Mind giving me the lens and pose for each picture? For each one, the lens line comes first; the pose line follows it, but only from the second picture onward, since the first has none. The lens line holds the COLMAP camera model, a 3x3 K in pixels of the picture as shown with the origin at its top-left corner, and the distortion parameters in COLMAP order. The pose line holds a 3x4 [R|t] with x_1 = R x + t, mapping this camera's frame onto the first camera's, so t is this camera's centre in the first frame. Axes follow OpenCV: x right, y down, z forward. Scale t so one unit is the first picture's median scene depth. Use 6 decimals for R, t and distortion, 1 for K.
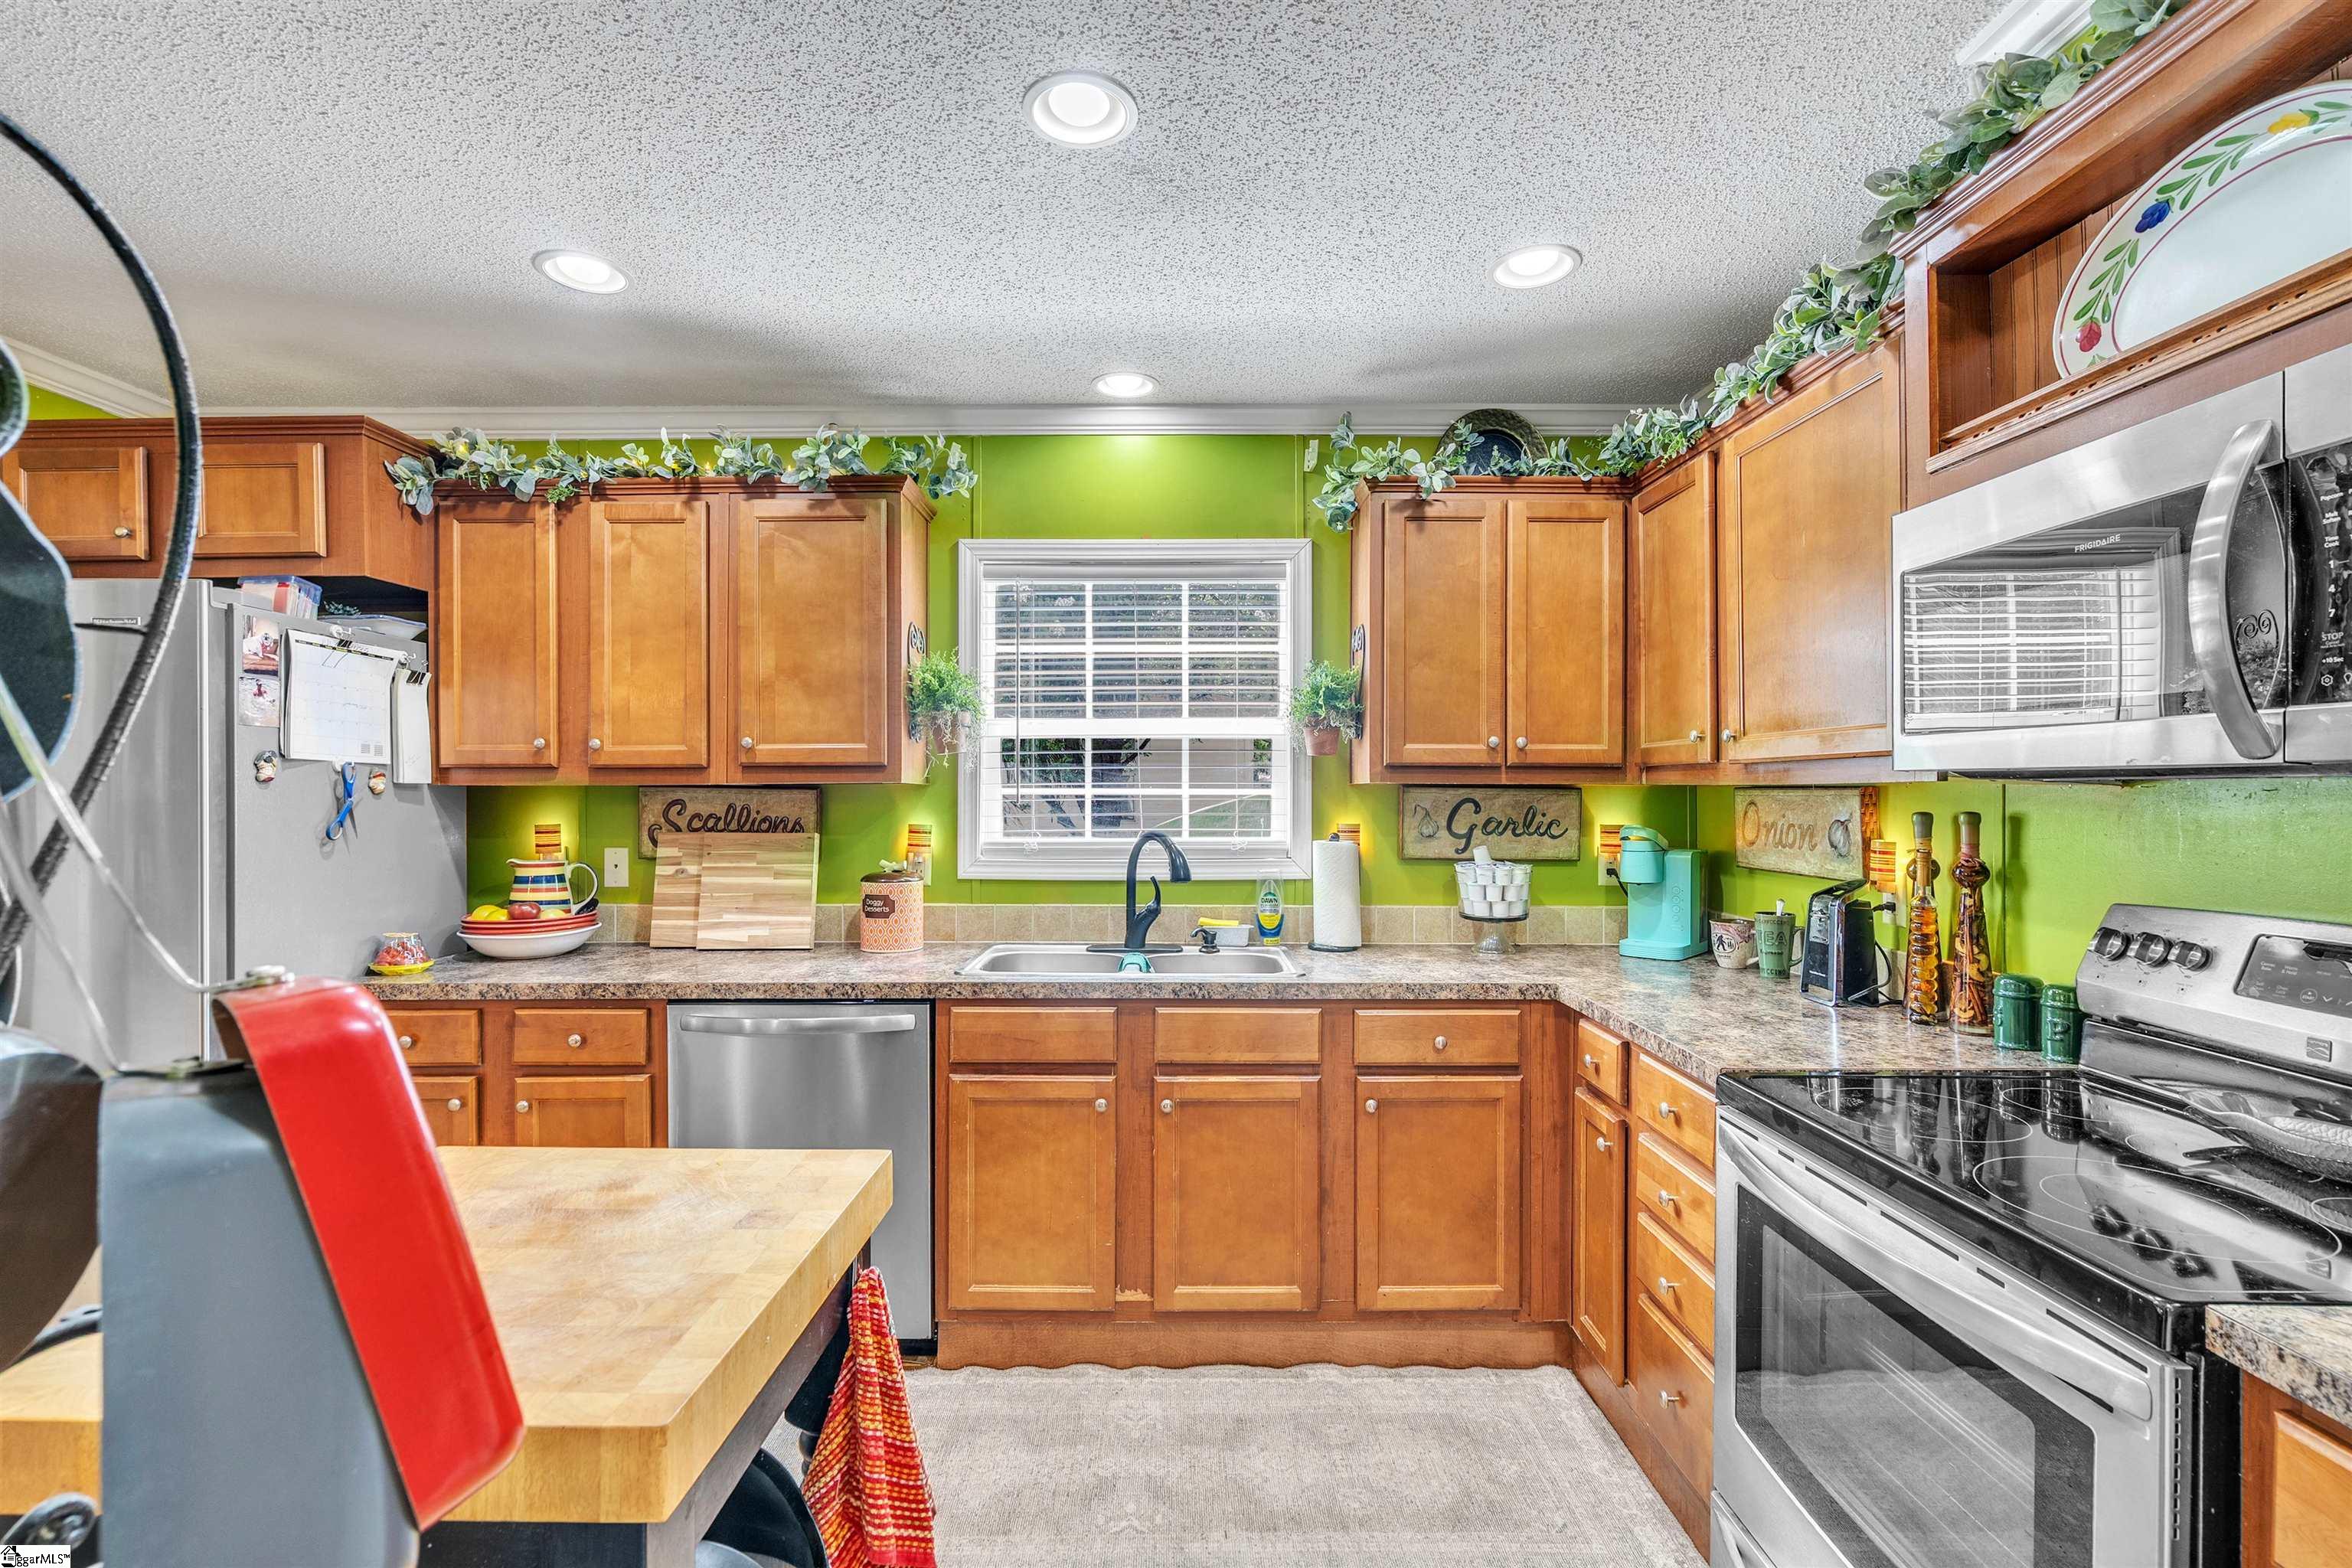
lens RADIAL K [[1066.1, 0, 1171.1], [0, 1066.1, 787.9], [0, 0, 1]] dist [0.000493, 0.001590]
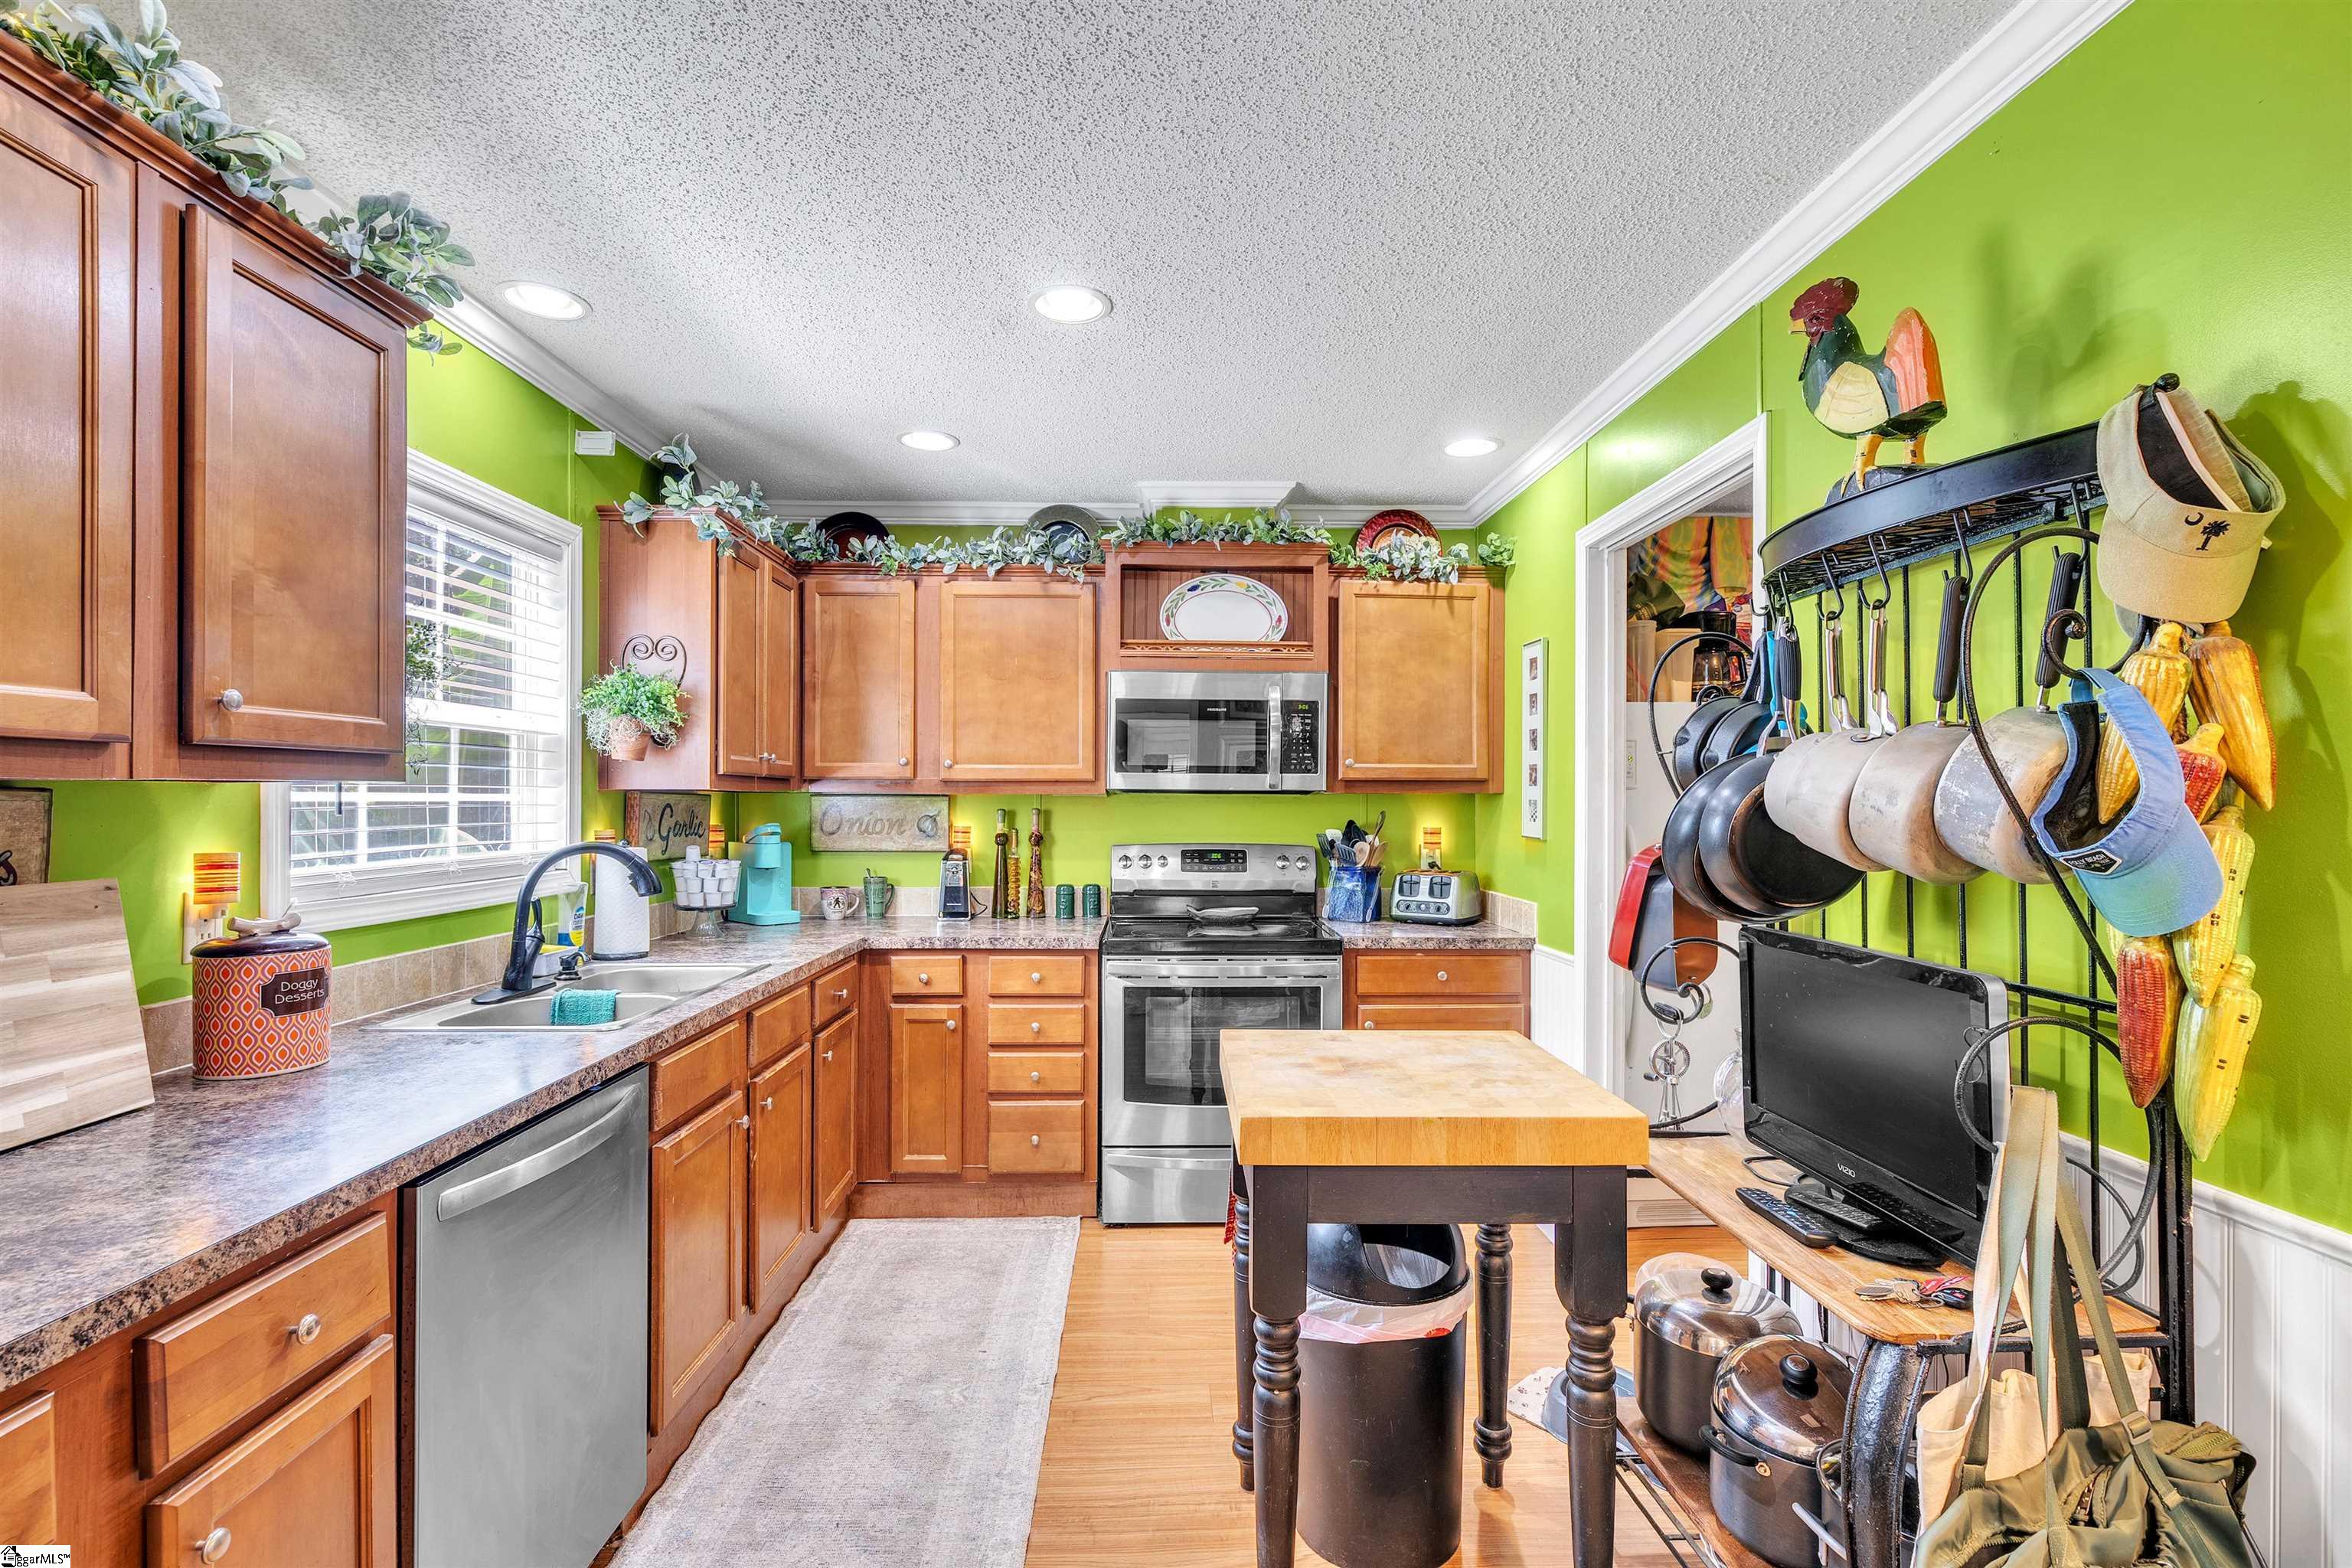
lens RADIAL K [[1066.1, 0, 1172.8], [0, 1066.1, 791.2], [0, 0, 1]] dist [0.000493, 0.001590]
pose [[-0.018425, 0.007660, 0.999801, -0.918420], [-0.005463, 0.999955, -0.007762, 0.003211], [-0.999815, -0.005605, -0.018382, 0.559735]]
